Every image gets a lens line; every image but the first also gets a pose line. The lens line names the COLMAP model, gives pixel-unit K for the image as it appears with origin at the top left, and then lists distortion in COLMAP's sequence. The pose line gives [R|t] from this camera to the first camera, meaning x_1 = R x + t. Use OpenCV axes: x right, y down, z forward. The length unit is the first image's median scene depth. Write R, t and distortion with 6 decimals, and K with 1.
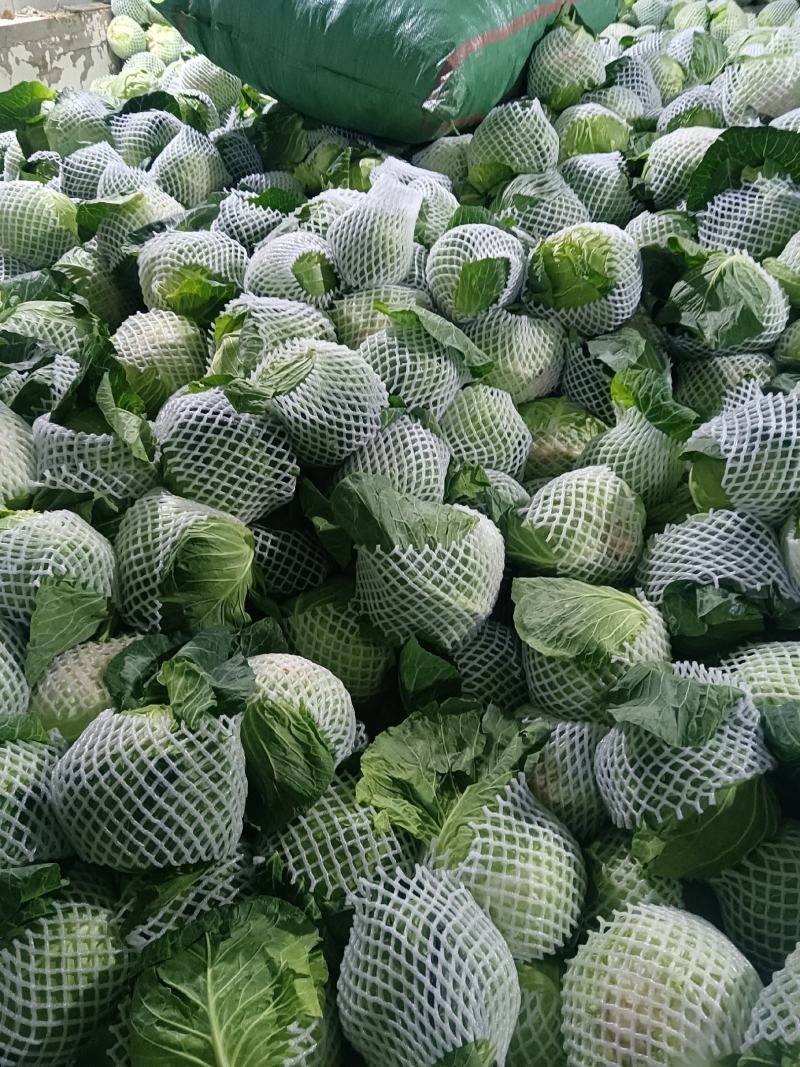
lens RADIAL K [[851.1, 0, 400.0], [0, 851.1, 533.5], [0, 0, 1]] dist [0.009446, 0.014999]
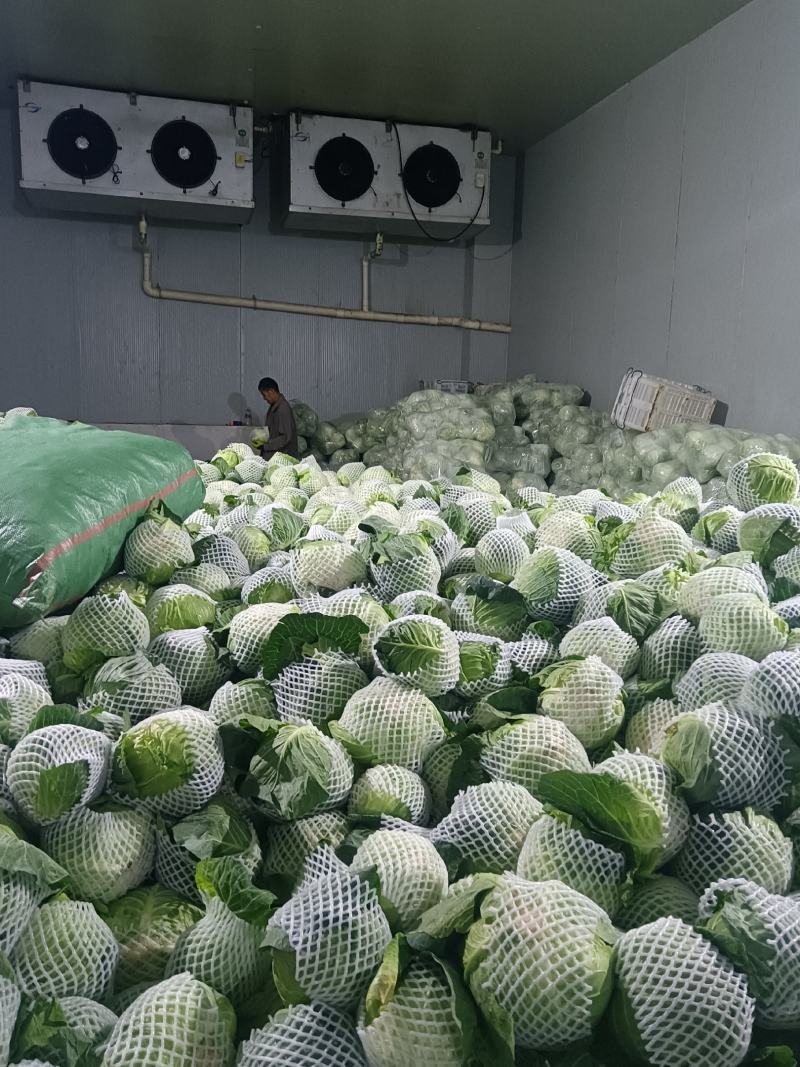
lens RADIAL K [[851.1, 0, 400.0], [0, 851.1, 533.5], [0, 0, 1]] dist [0.009446, 0.014999]
pose [[0.931404, -0.041530, 0.361611, 0.114595], [0.182159, 0.913293, -0.364299, -0.122137], [-0.315127, 0.405180, 0.858210, -0.128826]]
